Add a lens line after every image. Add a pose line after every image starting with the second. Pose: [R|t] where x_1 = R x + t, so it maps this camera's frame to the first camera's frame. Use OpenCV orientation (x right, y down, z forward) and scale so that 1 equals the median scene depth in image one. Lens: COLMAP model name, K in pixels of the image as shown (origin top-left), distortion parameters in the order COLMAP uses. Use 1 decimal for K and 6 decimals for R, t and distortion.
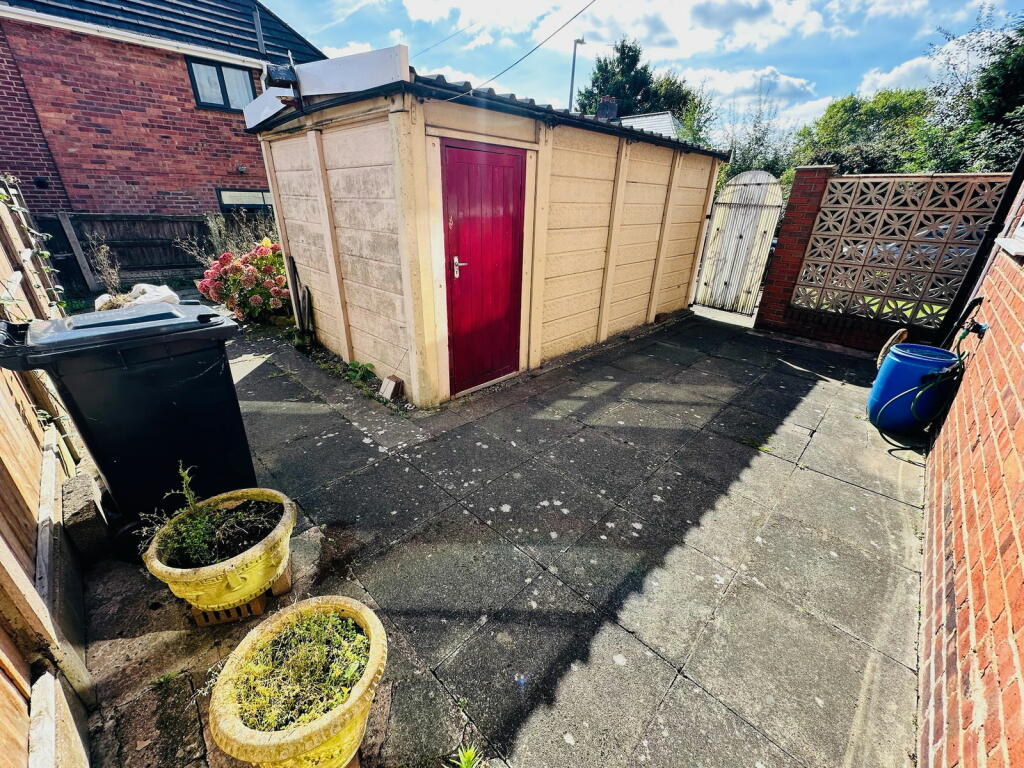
lens RADIAL K [[410.6, 0, 510.8], [0, 410.6, 383.3], [0, 0, 1]] dist [-0.001590, 0.000062]
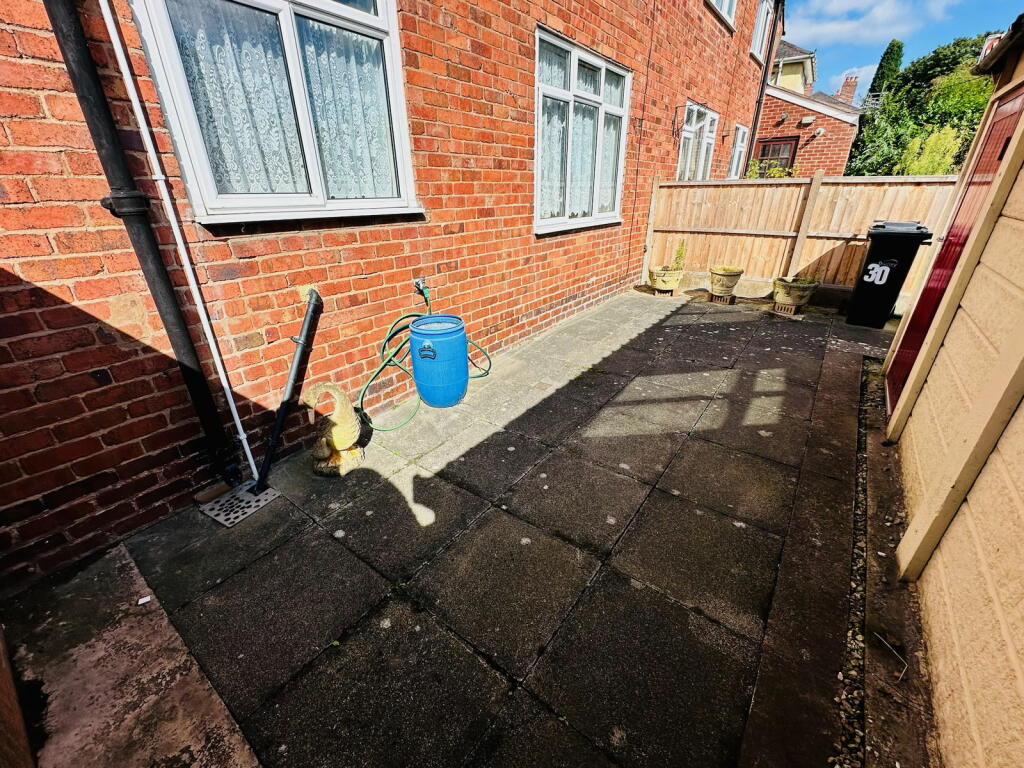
lens RADIAL K [[410.6, 0, 511.4], [0, 410.6, 380.8], [0, 0, 1]] dist [-0.001590, 0.000062]
pose [[-0.992971, 0.040110, -0.111351, 0.890914], [-0.059013, 0.647739, 0.759574, -0.683359], [0.102593, 0.760806, -0.640819, 1.630042]]
